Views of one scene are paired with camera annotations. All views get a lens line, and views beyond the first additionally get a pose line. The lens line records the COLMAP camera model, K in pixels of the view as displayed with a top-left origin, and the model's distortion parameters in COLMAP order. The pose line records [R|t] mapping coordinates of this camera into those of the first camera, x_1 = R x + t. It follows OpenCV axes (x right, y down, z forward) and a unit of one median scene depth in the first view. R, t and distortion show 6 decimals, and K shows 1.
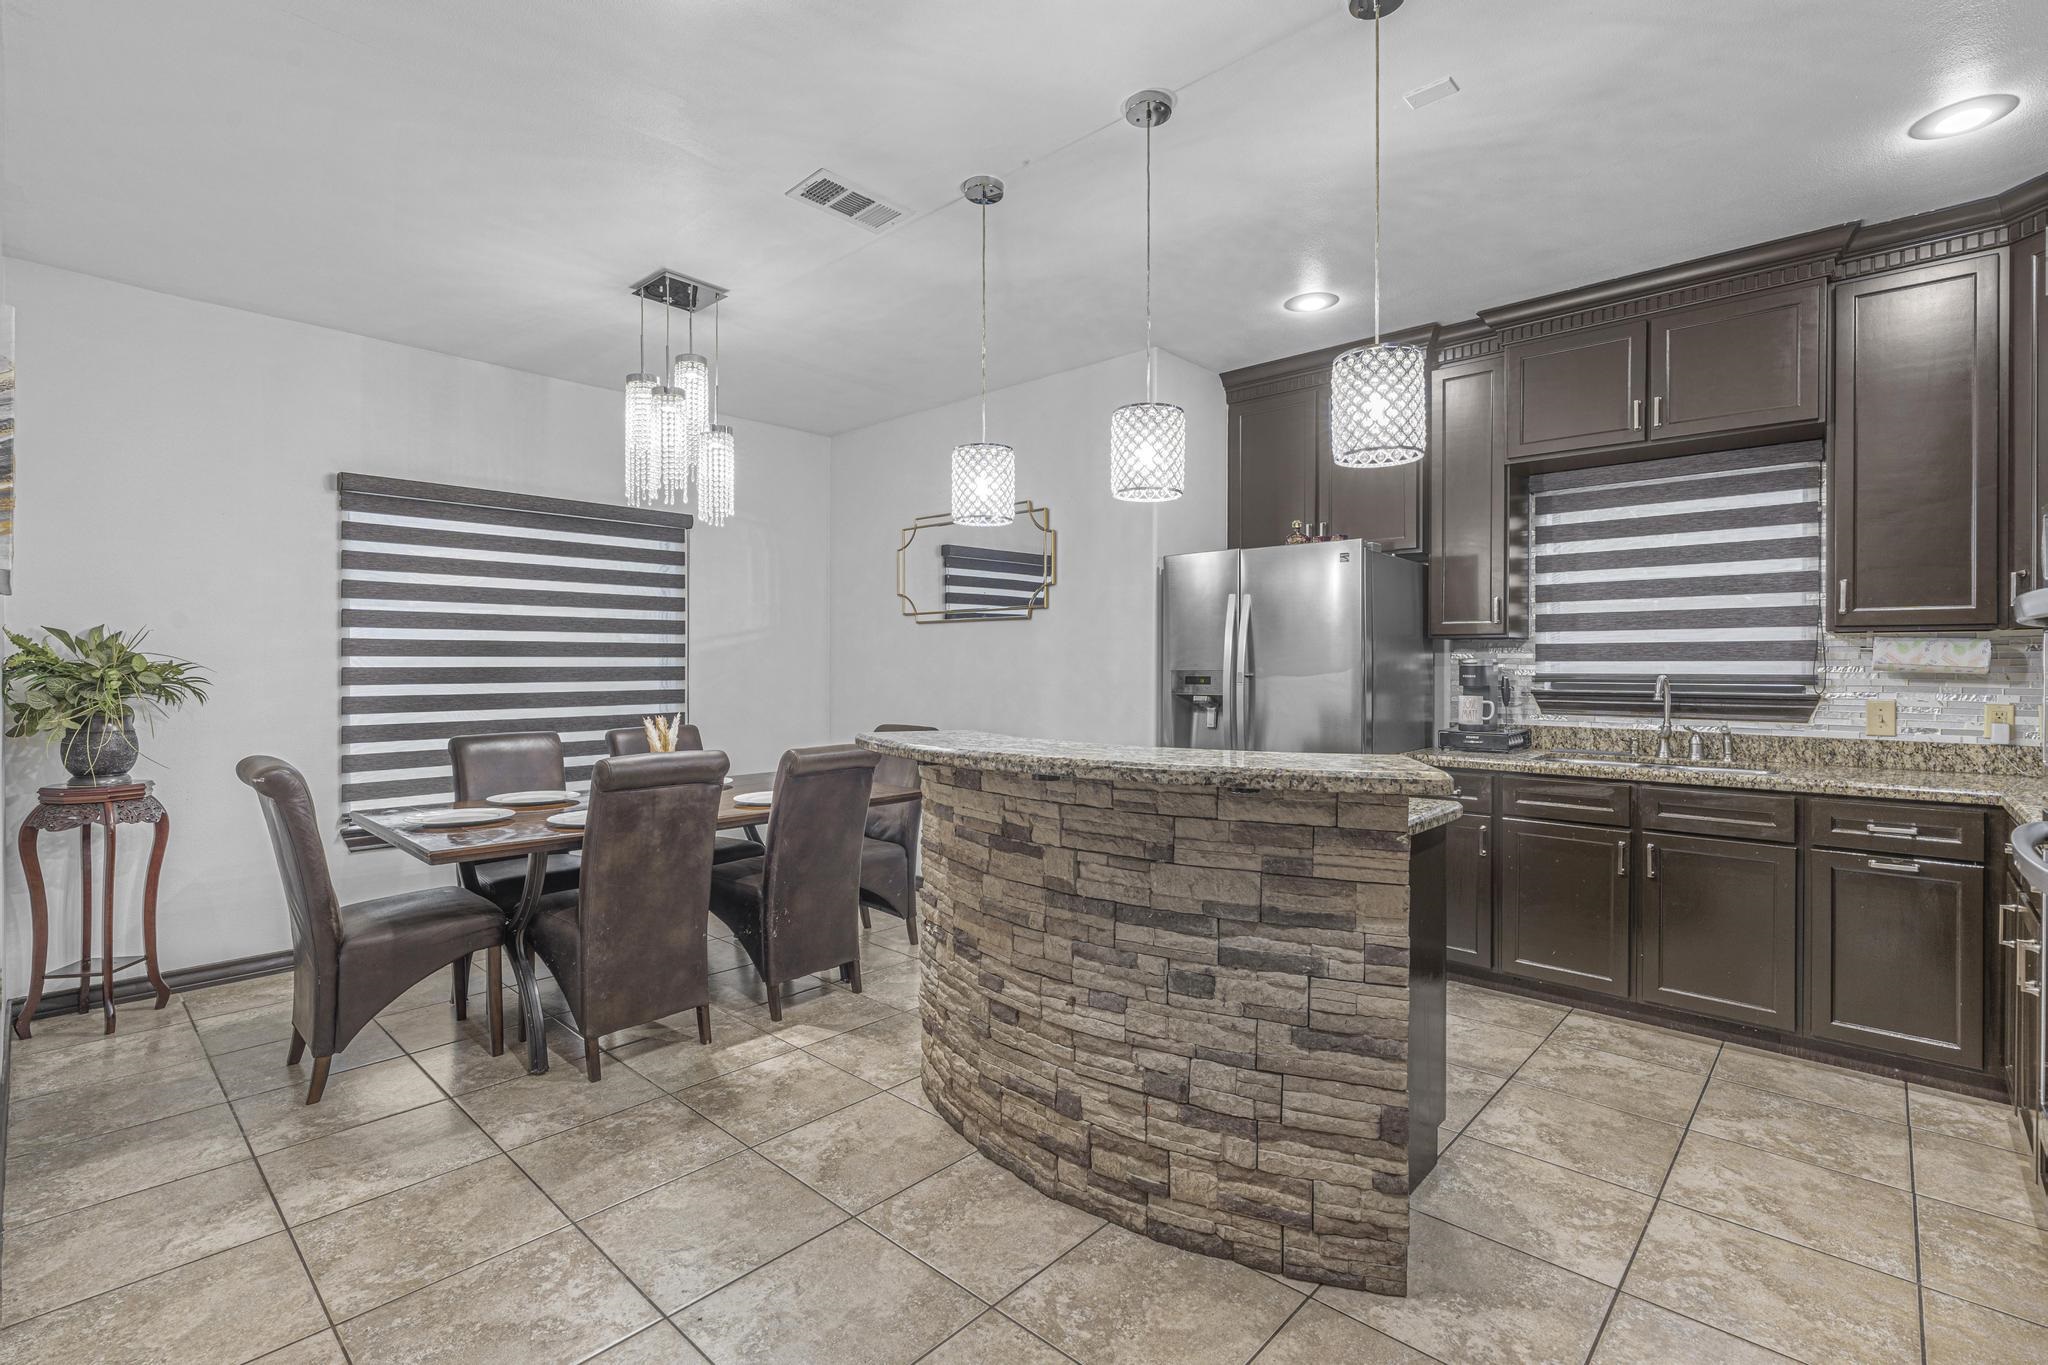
lens RADIAL K [[928.7, 0, 1030.7], [0, 928.7, 666.7], [0, 0, 1]] dist [-0.003135, 0.001145]
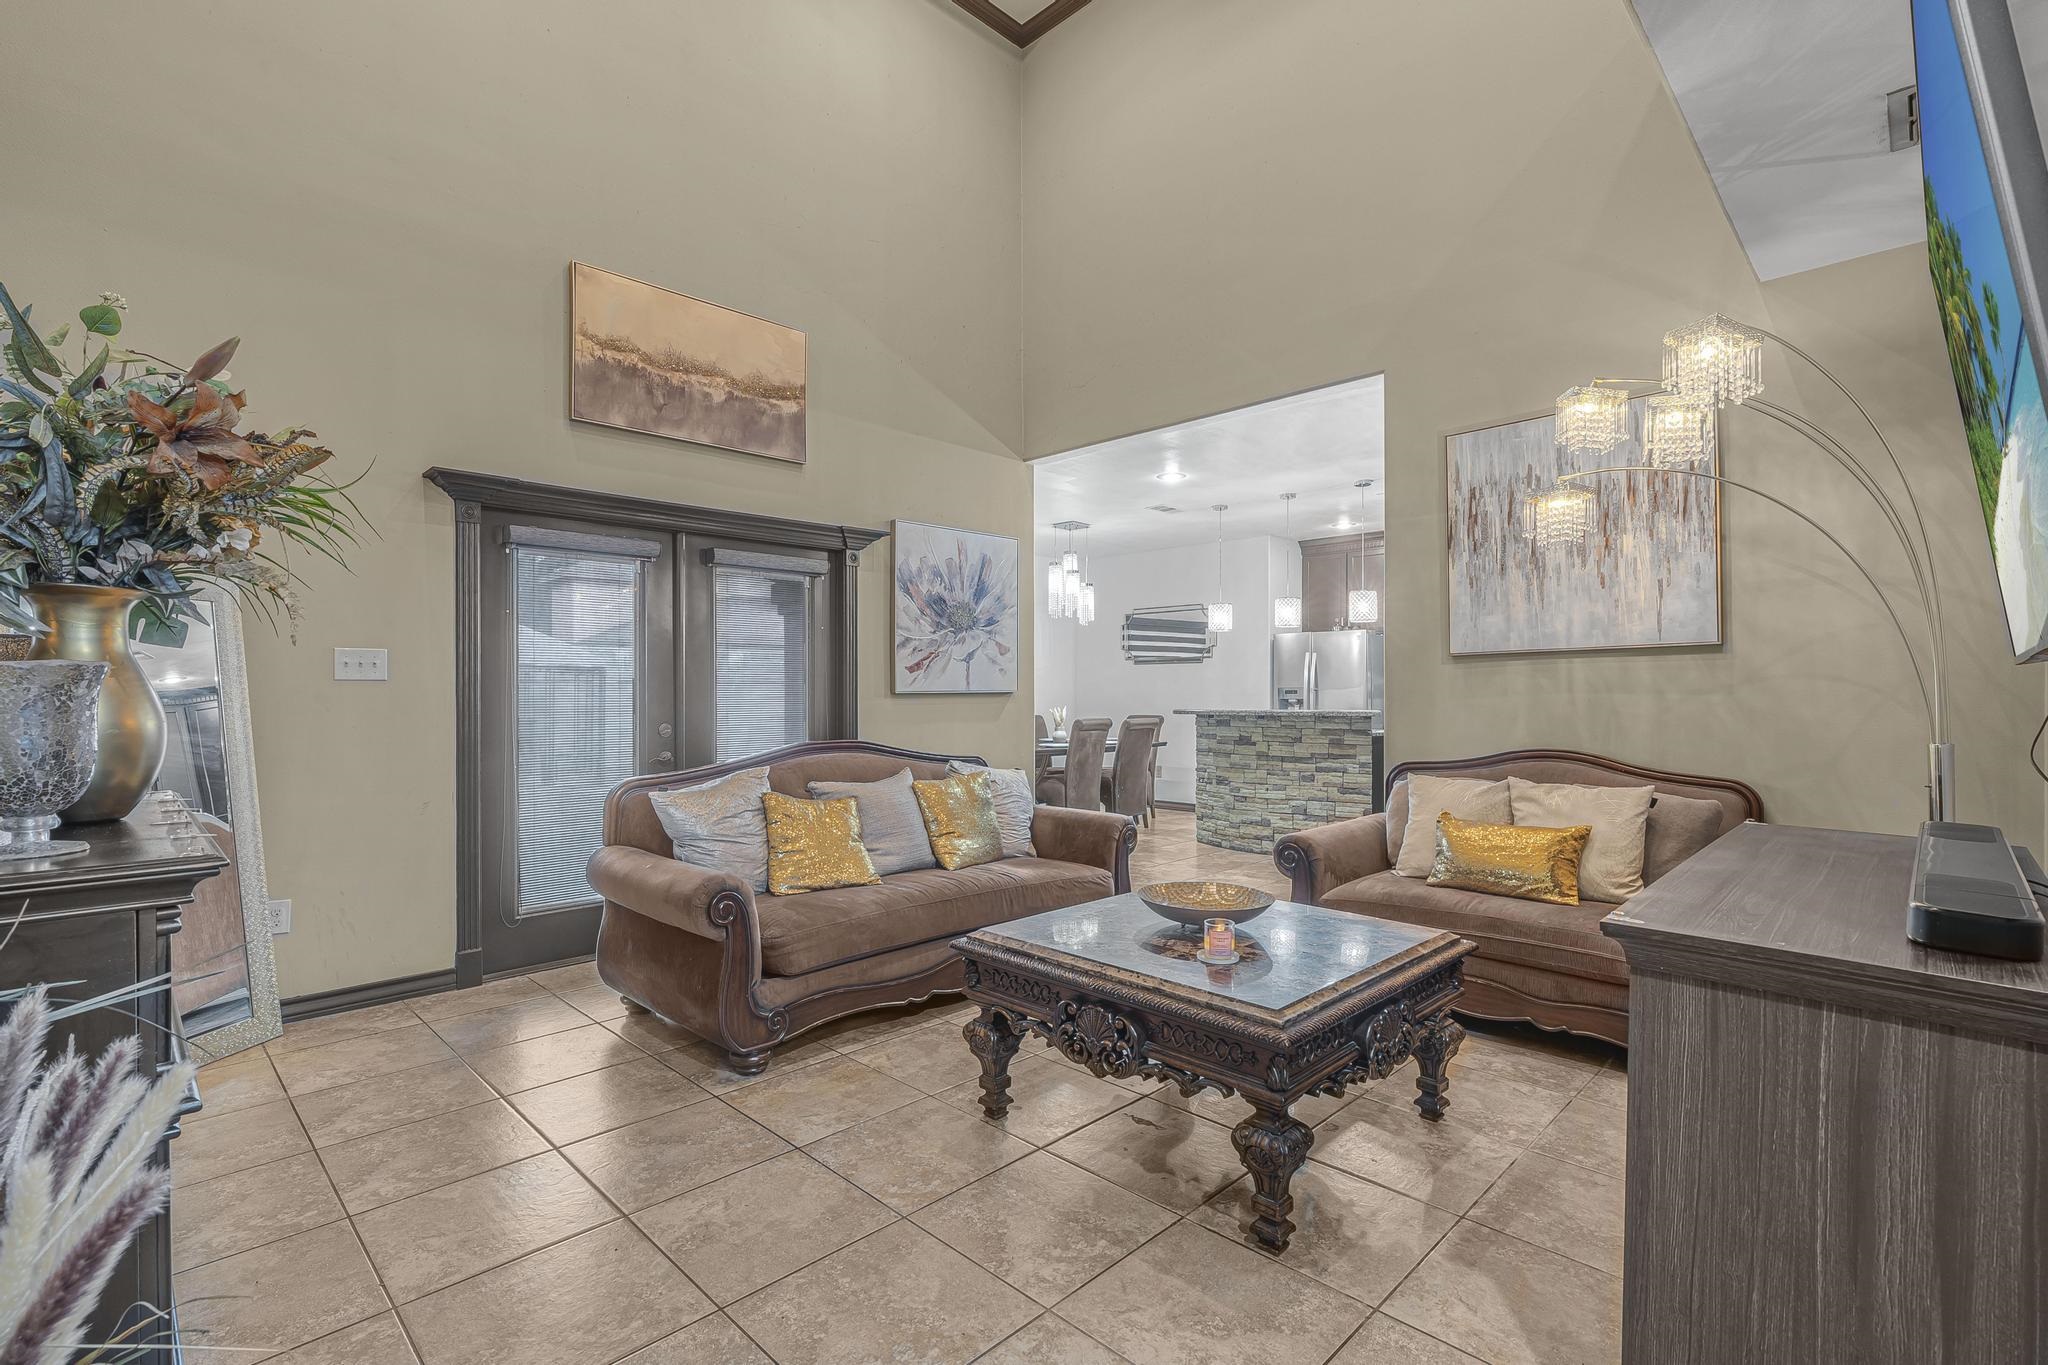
lens RADIAL K [[928.7, 0, 1030.4], [0, 928.7, 690.0], [0, 0, 1]] dist [-0.003135, 0.001145]
pose [[0.999385, -0.000733, -0.035063, -0.522084], [0.000484, 0.999975, -0.007100, 0.035871], [0.035067, 0.007078, 0.999360, -1.759152]]
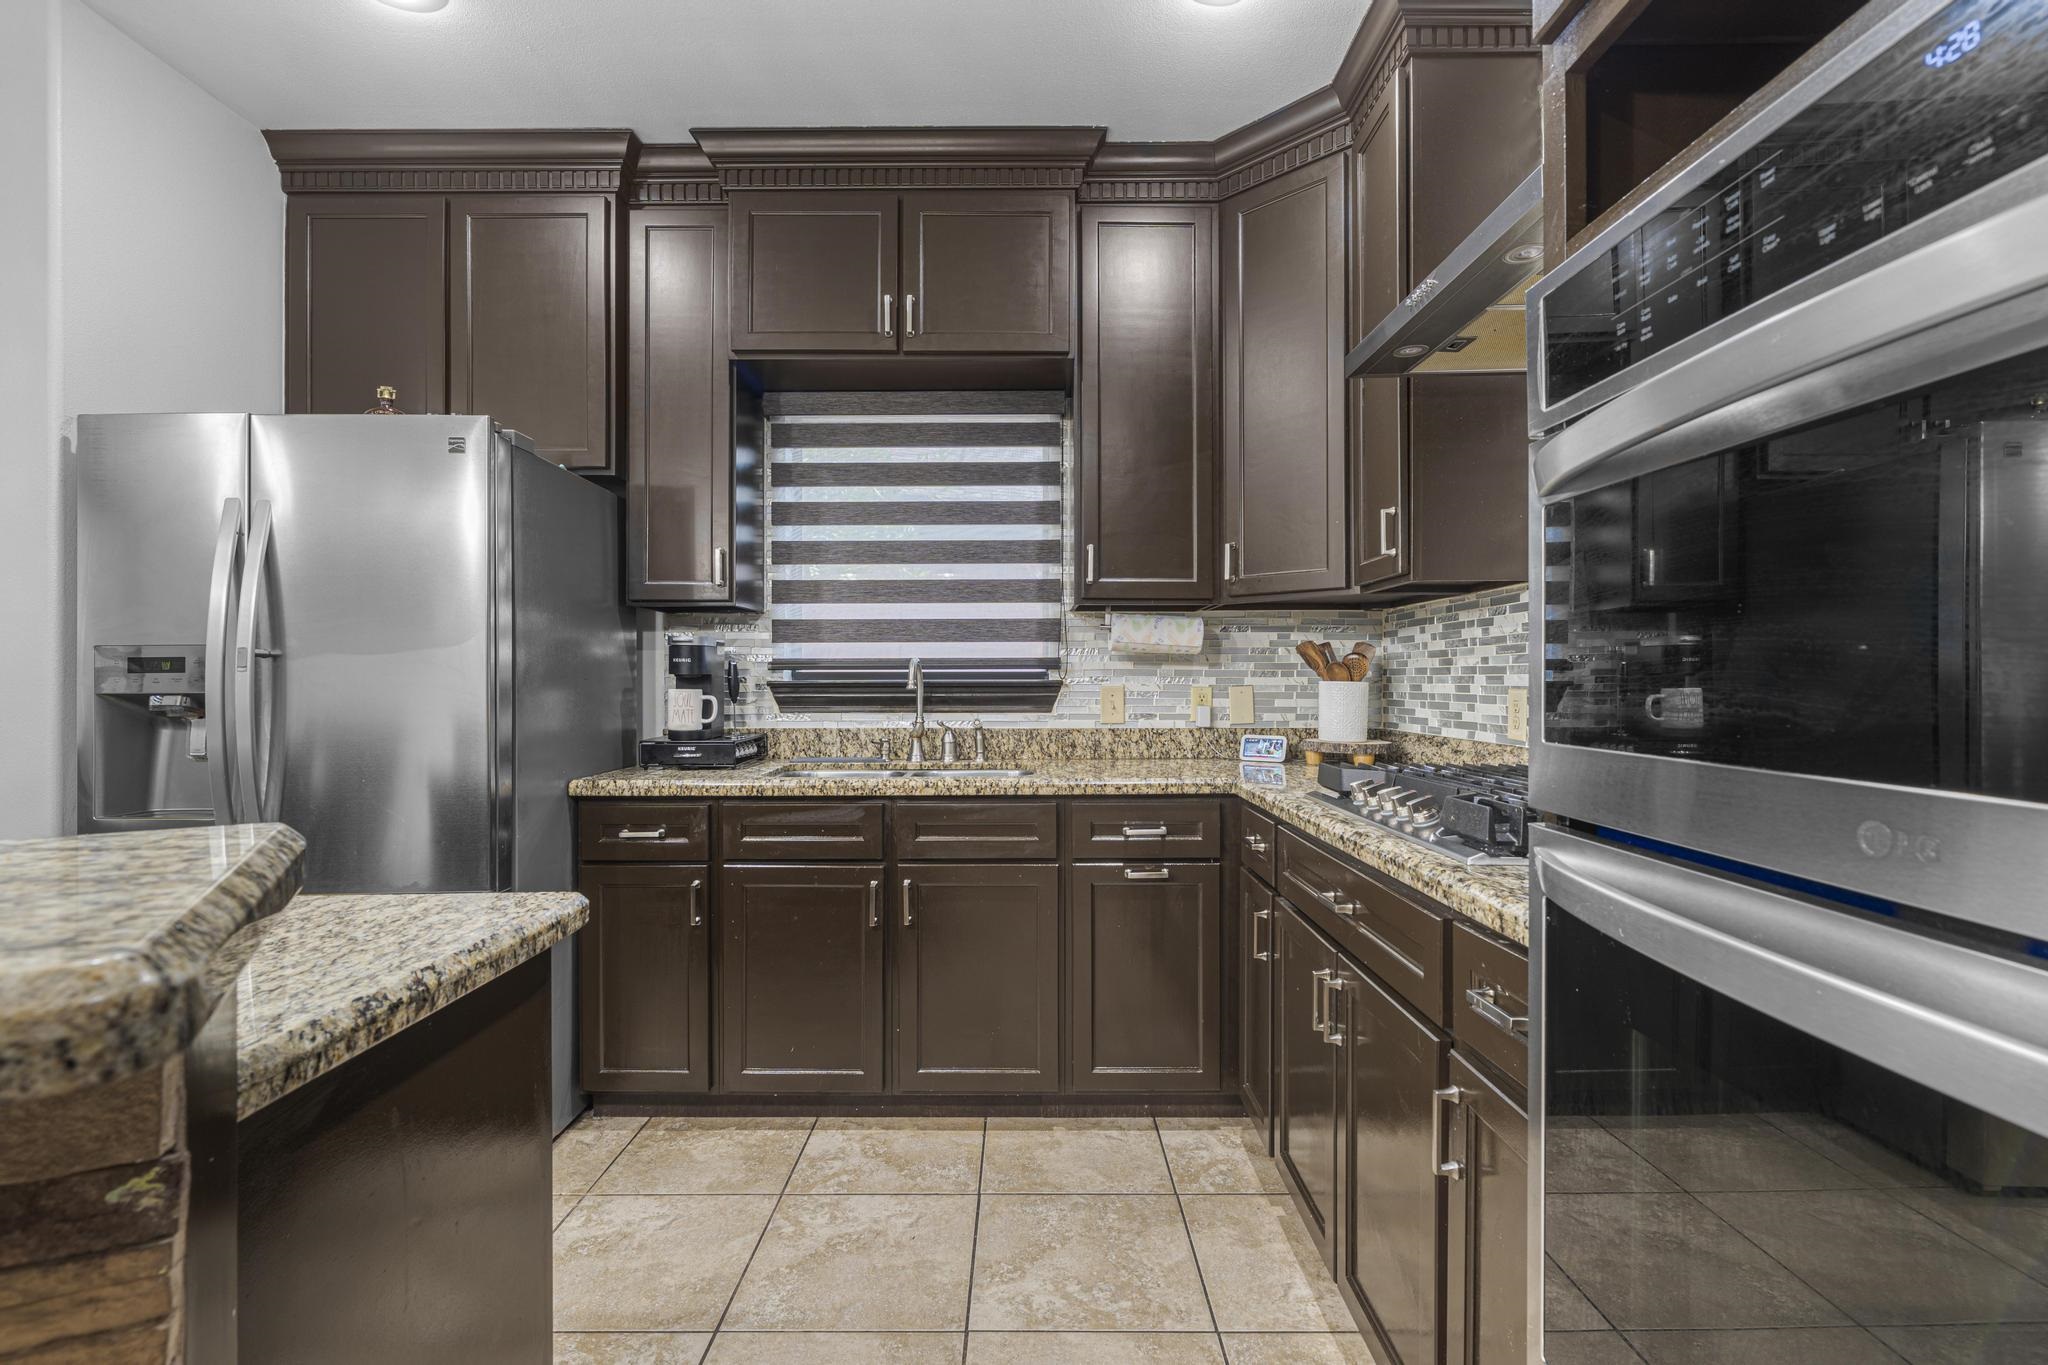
lens RADIAL K [[928.7, 0, 1023.9], [0, 928.7, 679.0], [0, 0, 1]] dist [-0.003135, 0.001145]
pose [[0.739290, -0.002859, 0.673381, 0.229085], [0.004502, 0.999990, -0.000697, 0.030018], [-0.673372, 0.003547, 0.739295, 0.373982]]
